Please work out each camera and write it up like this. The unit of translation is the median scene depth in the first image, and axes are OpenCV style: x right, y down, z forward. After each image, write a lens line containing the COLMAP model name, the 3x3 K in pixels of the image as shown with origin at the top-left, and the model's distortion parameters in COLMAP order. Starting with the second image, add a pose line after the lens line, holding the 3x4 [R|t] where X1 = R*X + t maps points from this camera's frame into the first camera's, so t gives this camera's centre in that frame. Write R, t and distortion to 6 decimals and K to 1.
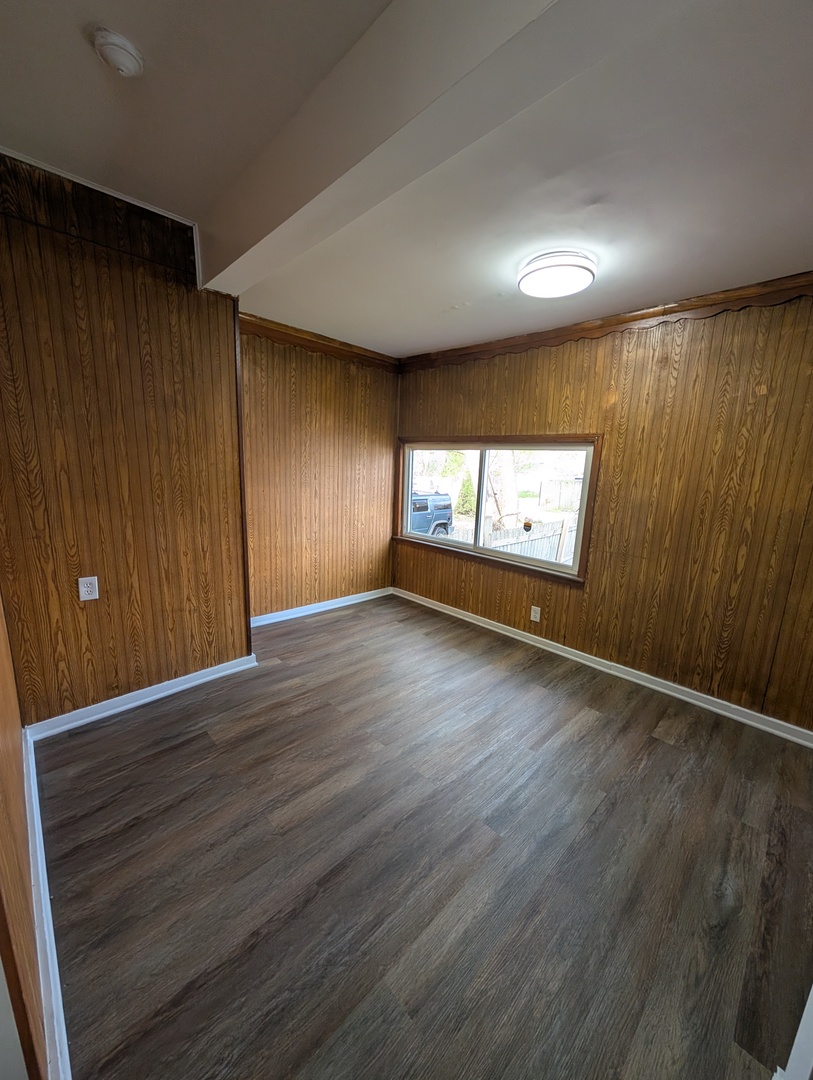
lens RADIAL K [[409.1, 0, 405.7], [0, 409.1, 542.8], [0, 0, 1]] dist [0.002145, -0.000041]
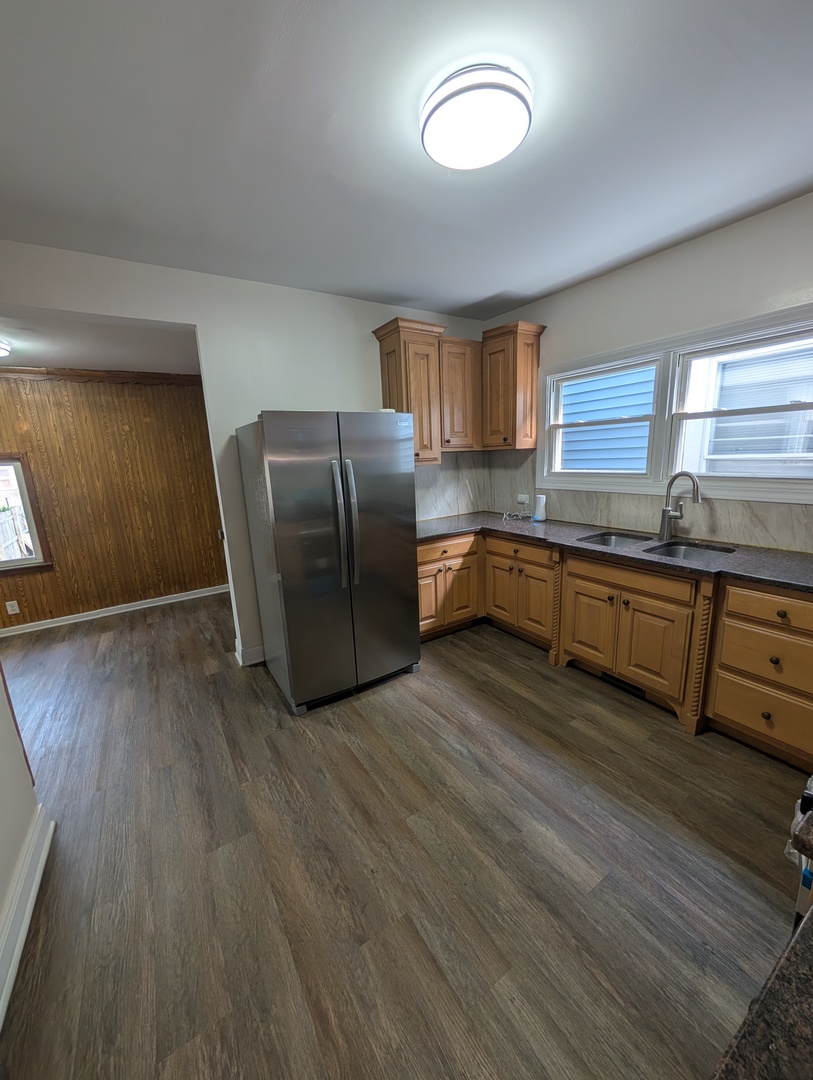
lens RADIAL K [[409.1, 0, 405.7], [0, 409.1, 542.8], [0, 0, 1]] dist [0.002145, -0.000041]
pose [[0.201778, -0.246764, 0.947836, -0.676024], [0.249143, 0.948840, 0.193987, 0.069182], [-0.947214, 0.197004, 0.252934, -0.502792]]
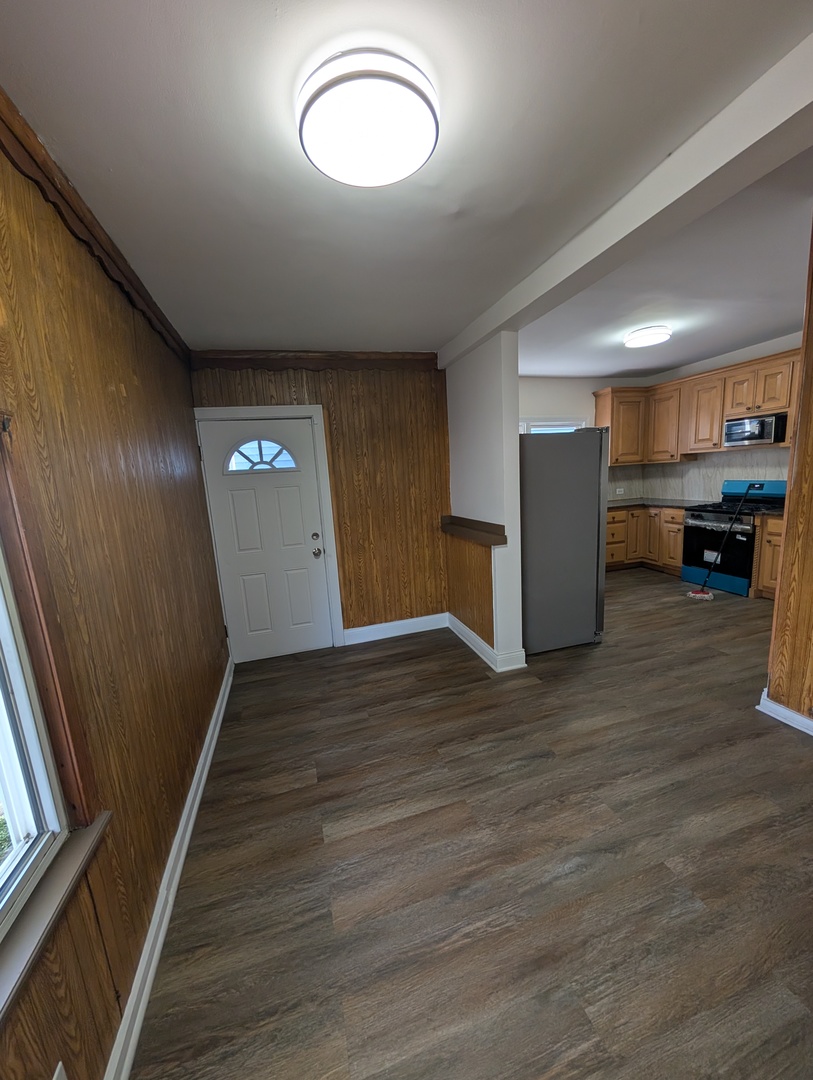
lens RADIAL K [[403.8, 0, 403.0], [0, 403.8, 548.7], [0, 0, 1]] dist [0.000516, 0.000044]
pose [[-0.883922, -0.066106, 0.462938, 0.051635], [0.123937, 0.921441, 0.368220, -0.274795], [-0.450912, 0.382853, -0.806289, 1.289350]]
